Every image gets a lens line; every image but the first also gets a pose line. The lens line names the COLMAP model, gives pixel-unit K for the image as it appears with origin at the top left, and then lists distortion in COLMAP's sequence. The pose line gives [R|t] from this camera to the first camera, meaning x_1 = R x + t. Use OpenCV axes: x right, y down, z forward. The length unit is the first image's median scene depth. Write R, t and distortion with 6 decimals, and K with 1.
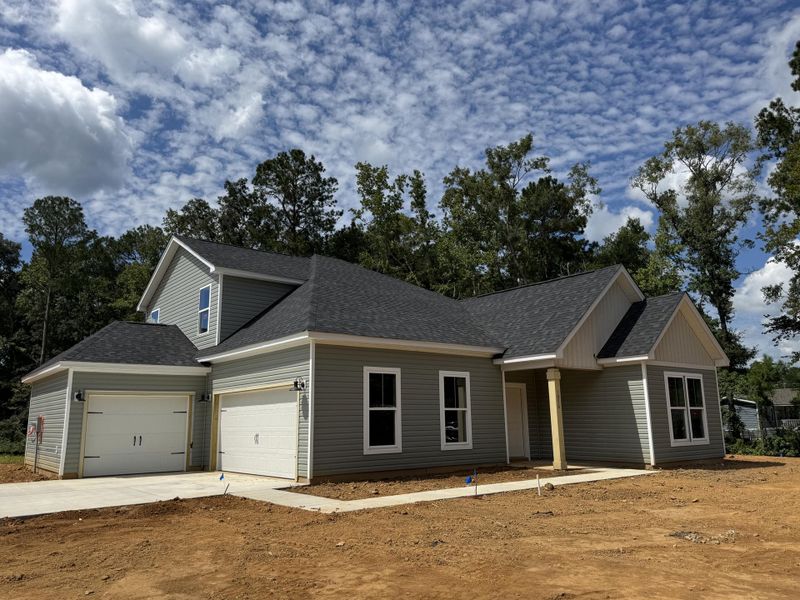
lens RADIAL K [[620.2, 0, 400.0], [0, 620.2, 300.0], [0, 0, 1]] dist [0.068128, -0.001017]
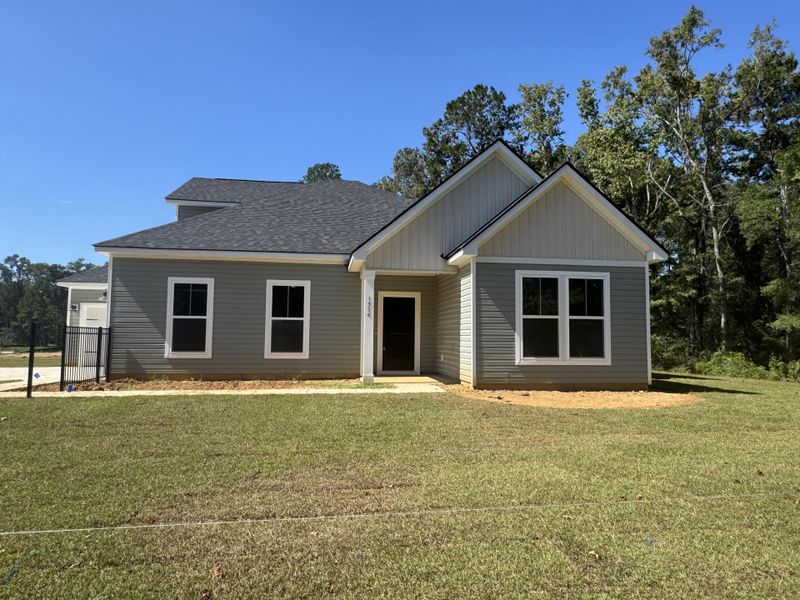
lens RADIAL K [[537.9, 0, 400.0], [0, 537.9, 300.0], [0, 0, 1]] dist [-0.002736, -0.001550]
pose [[0.855356, -0.015937, -0.517796, 0.577601], [0.078683, 0.991927, 0.099449, 0.064884], [0.512031, -0.125806, 0.849704, 0.317609]]
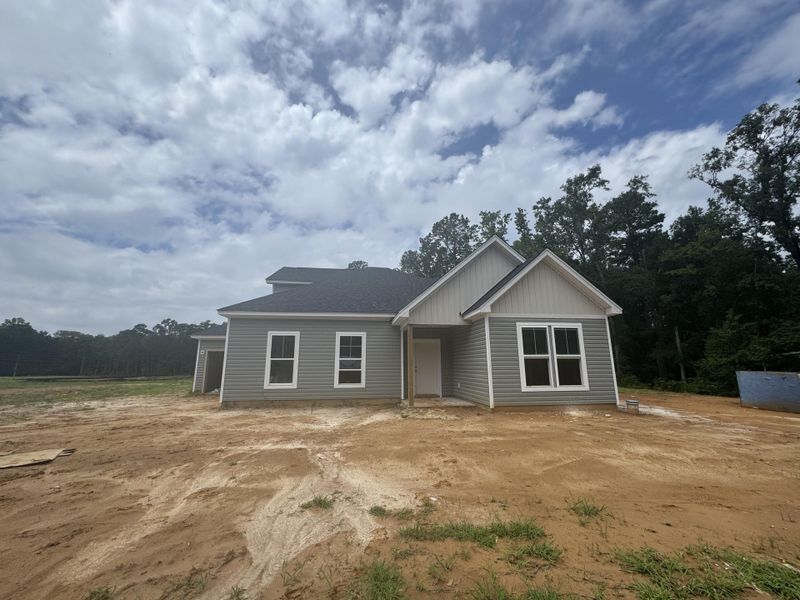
lens RADIAL K [[325.3, 0, 400.0], [0, 325.3, 300.0], [0, 0, 1]] dist [-0.002472, -0.000265]
pose [[0.852908, -0.096490, -0.513067, 0.487558], [0.093438, 0.995117, -0.031819, 0.065600], [0.513632, -0.020802, 0.857758, 0.366308]]
